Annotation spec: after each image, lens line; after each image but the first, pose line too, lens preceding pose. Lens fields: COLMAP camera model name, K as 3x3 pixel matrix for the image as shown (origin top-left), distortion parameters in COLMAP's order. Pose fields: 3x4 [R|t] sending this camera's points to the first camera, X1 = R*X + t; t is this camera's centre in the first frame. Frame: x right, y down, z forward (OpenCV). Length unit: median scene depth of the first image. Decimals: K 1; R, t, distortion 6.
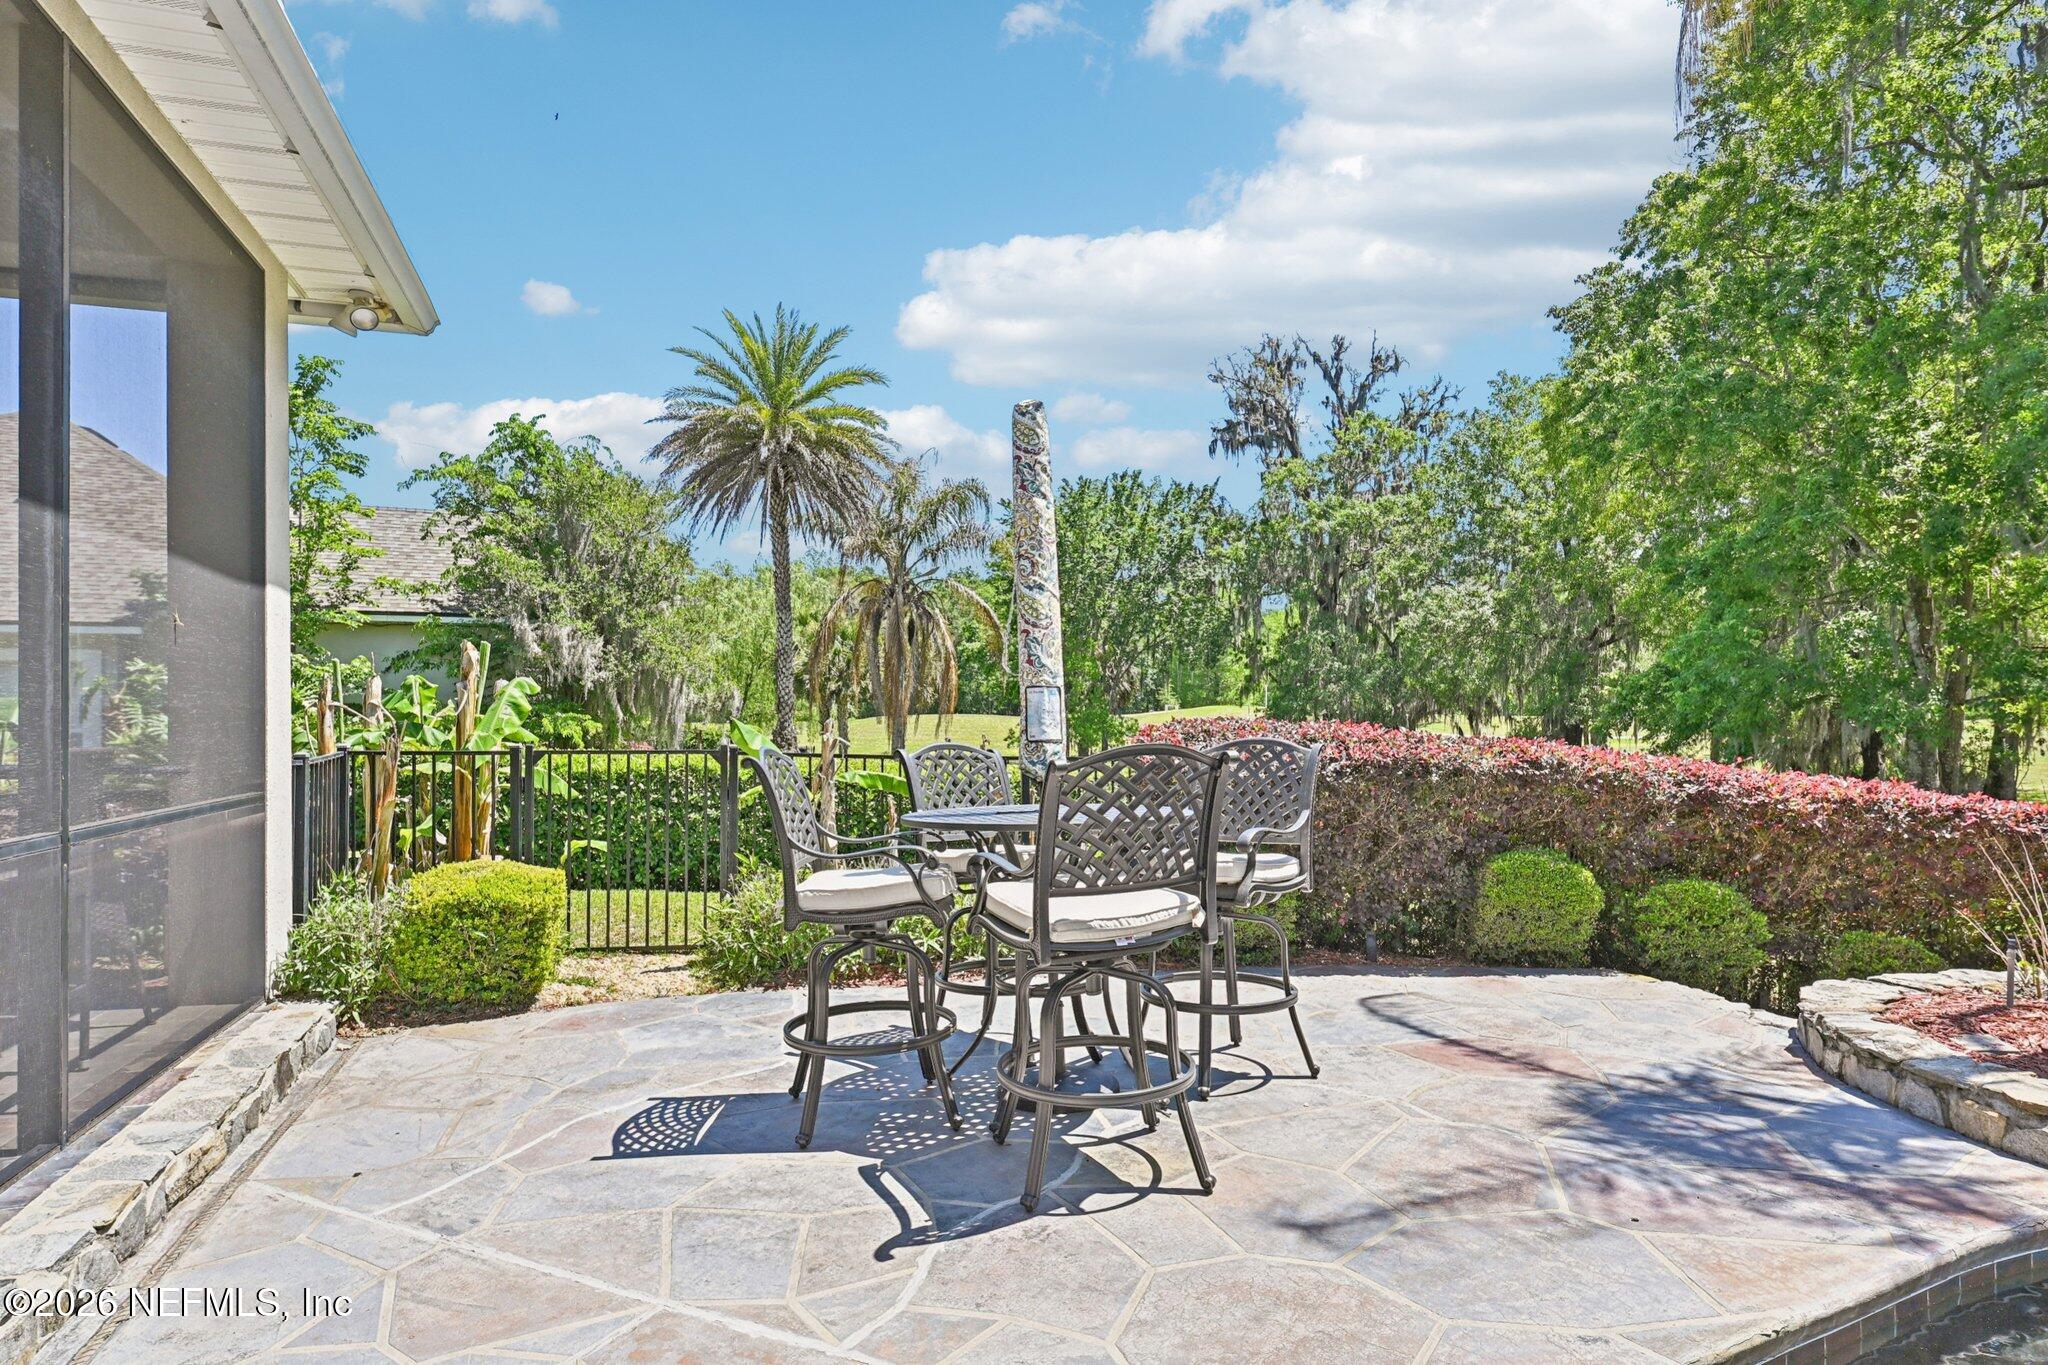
lens RADIAL K [[1097.9, 0, 1026.3], [0, 1097.9, 676.9], [0, 0, 1]] dist [0.003944, -0.000961]
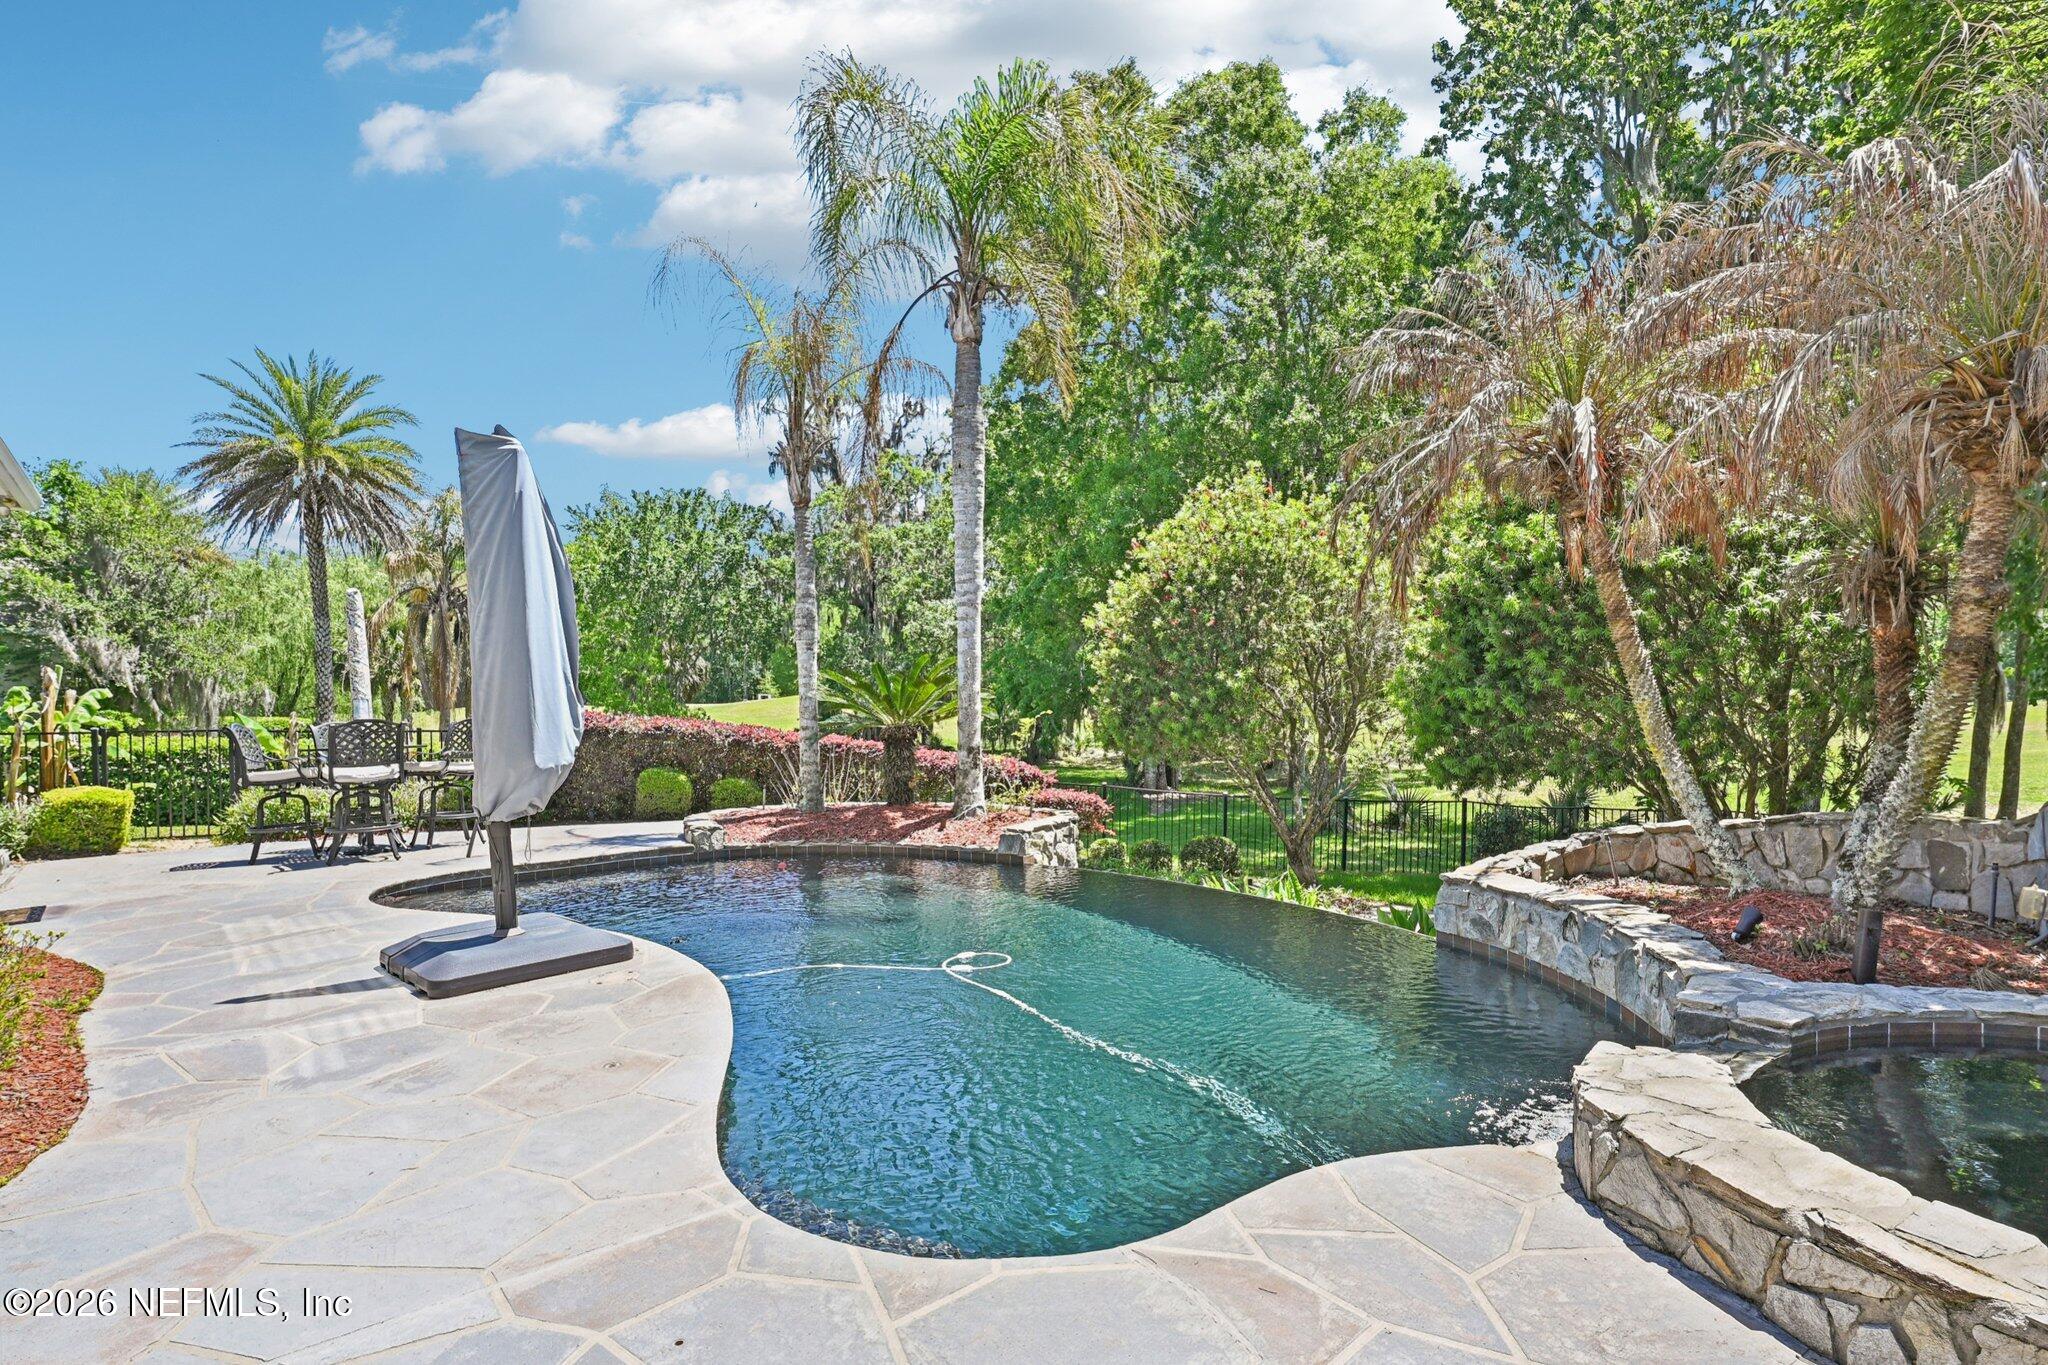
lens RADIAL K [[1075.0, 0, 1020.9], [0, 1075.0, 704.9], [0, 0, 1]] dist [-0.000592, -0.003020]
pose [[0.945472, -0.008149, 0.325600, 0.139285], [-0.003601, 0.999364, 0.035468, -0.015128], [-0.325682, -0.034706, 0.944842, -0.403039]]
